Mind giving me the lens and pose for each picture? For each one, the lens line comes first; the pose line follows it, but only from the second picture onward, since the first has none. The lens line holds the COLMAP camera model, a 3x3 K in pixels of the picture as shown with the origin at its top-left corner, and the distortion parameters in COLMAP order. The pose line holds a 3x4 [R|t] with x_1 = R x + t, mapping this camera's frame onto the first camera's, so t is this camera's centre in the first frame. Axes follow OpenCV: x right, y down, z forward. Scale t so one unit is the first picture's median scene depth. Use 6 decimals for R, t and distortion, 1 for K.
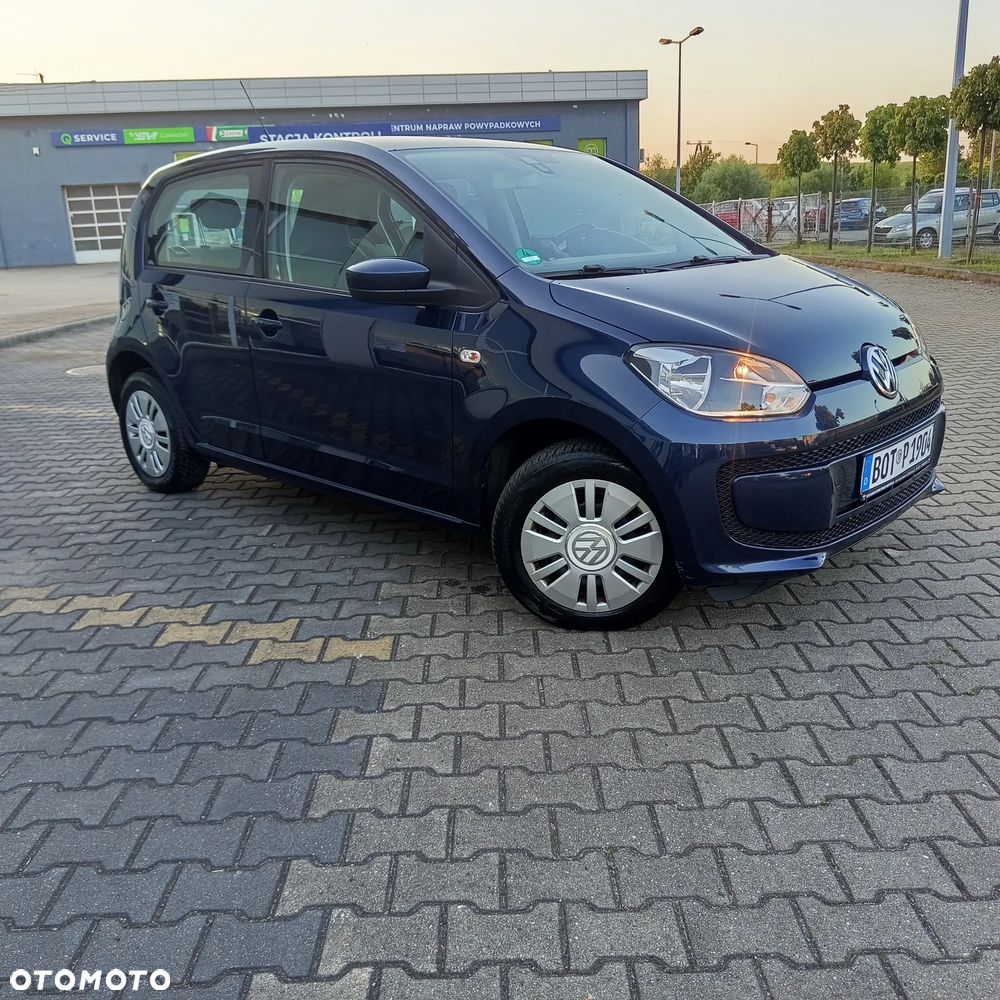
lens RADIAL K [[924.8, 0, 521.1], [0, 924.8, 528.9], [0, 0, 1]] dist [0.034330, -0.087550]
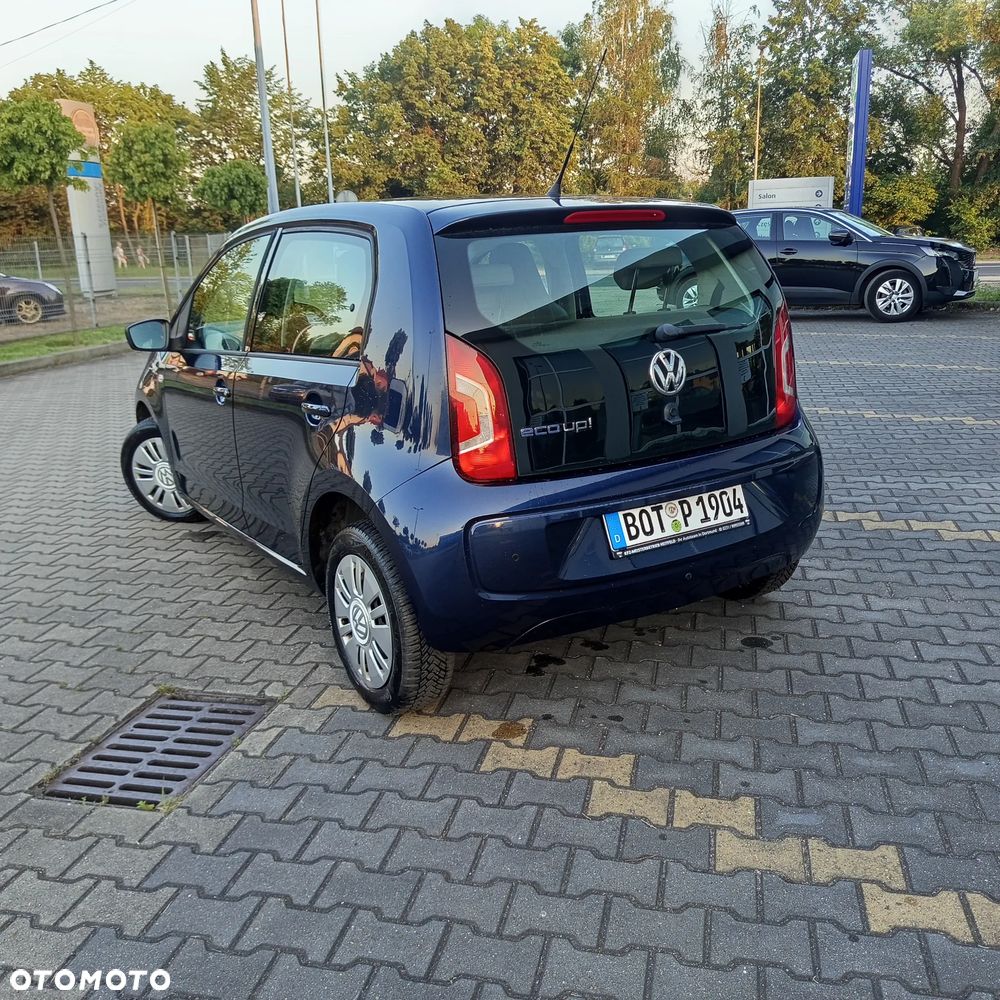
lens RADIAL K [[937.2, 0, 500.6], [0, 937.2, 497.2], [0, 0, 1]] dist [0.056199, -0.100448]
pose [[-0.962449, 0.001544, 0.271460, -0.551748], [0.151082, 0.833849, 0.530915, -0.787579], [-0.225537, 0.551991, -0.802770, 2.247508]]
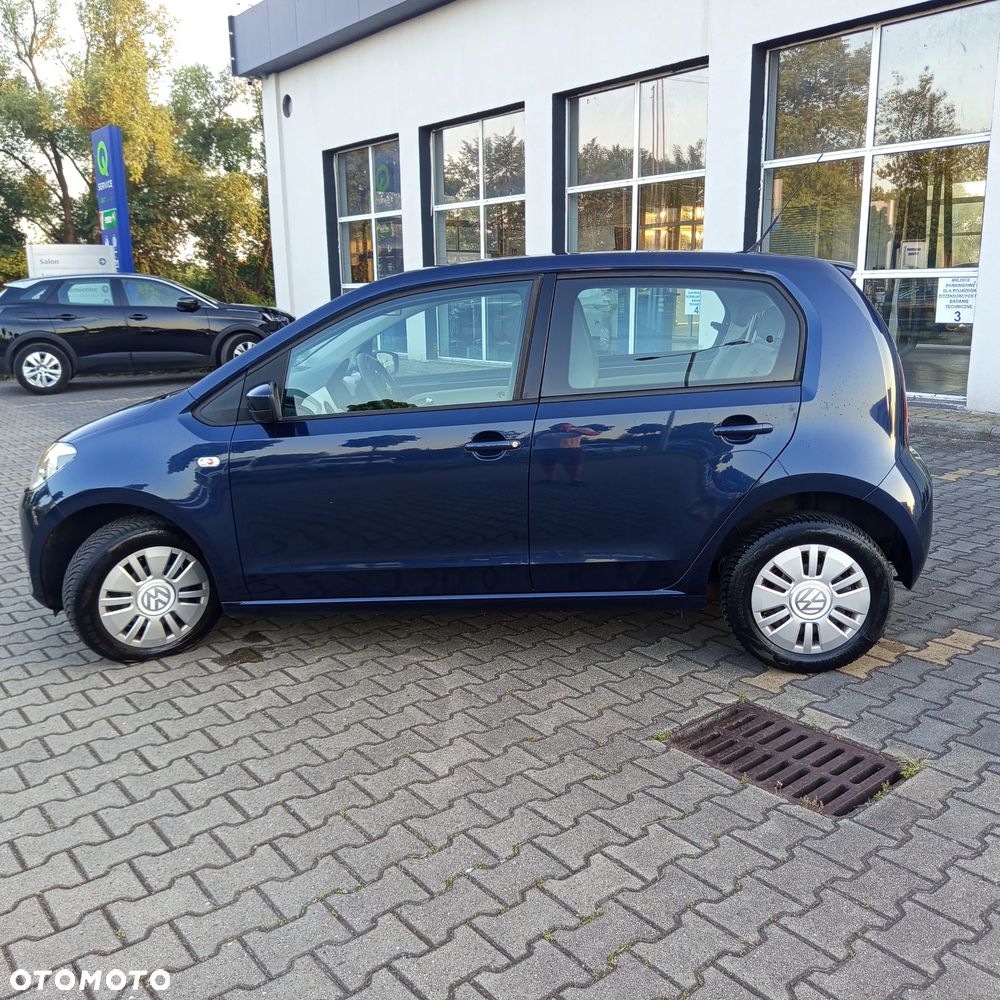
lens RADIAL K [[927.0, 0, 498.4], [0, 927.0, 491.5], [0, 0, 1]] dist [0.110856, -0.225671]
pose [[-0.791753, 0.184617, -0.582275, 0.639982], [-0.141840, 0.871614, 0.469223, -0.789742], [0.594145, 0.454098, -0.663917, 2.072289]]
